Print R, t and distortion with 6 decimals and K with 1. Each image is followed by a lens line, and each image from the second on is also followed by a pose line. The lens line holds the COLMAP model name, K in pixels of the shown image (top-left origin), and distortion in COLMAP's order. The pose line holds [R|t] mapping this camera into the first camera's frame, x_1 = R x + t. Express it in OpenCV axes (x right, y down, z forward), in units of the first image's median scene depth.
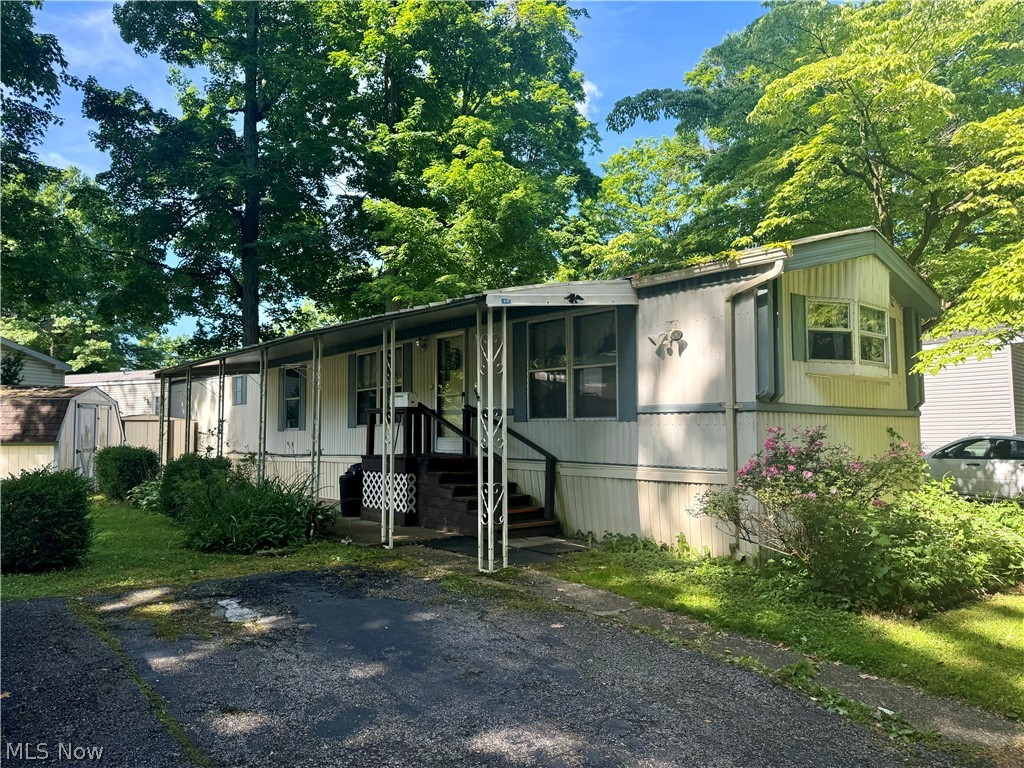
lens RADIAL K [[718.4, 0, 512.0], [0, 718.4, 384.0], [0, 0, 1]] dist [0.070075, -0.097931]
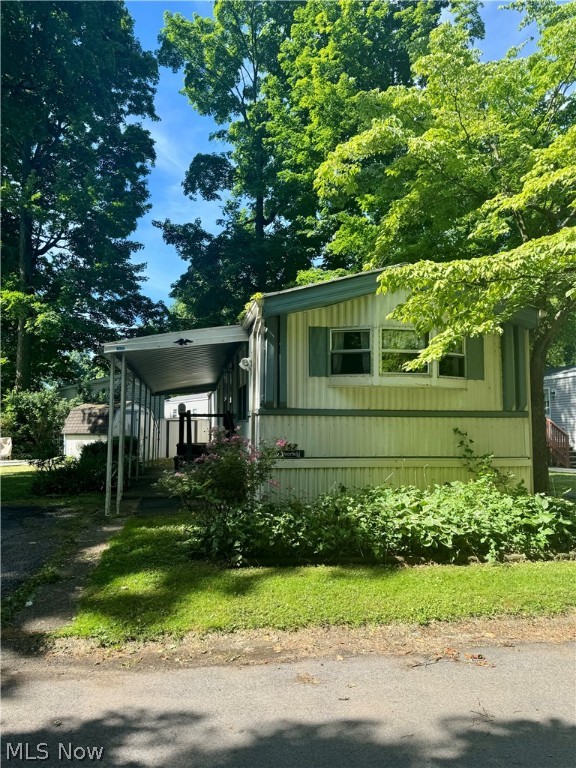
lens RADIAL K [[544.7, 0, 275.9], [0, 544.7, 379.8], [0, 0, 1]] dist [0.073924, -0.087623]
pose [[0.853526, -0.038322, -0.519638, 0.399999], [0.025117, 0.999158, -0.032430, 0.002176], [0.520444, 0.014628, 0.853771, 0.049178]]
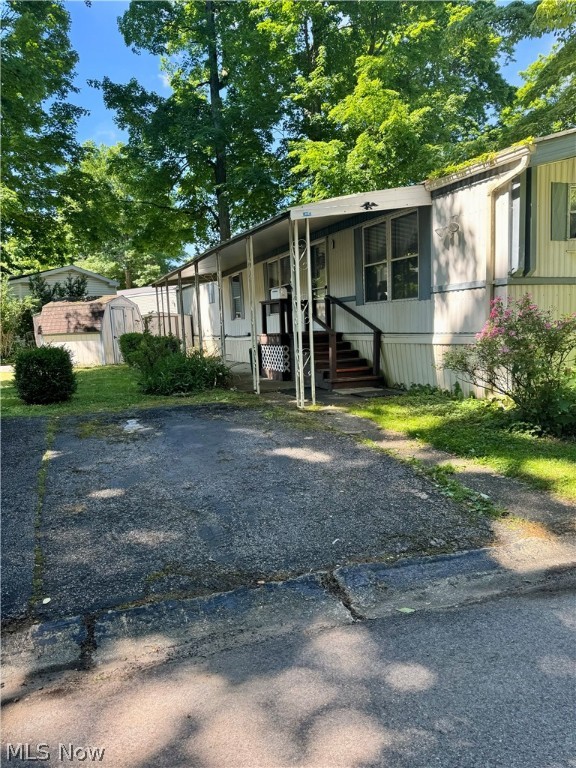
lens RADIAL K [[544.7, 0, 275.9], [0, 544.7, 379.8], [0, 0, 1]] dist [0.073924, -0.087623]
pose [[0.946672, -0.001828, -0.322194, 0.117051], [0.057668, 0.984798, 0.163852, 0.008392], [0.316996, -0.173695, 0.932386, -0.017551]]
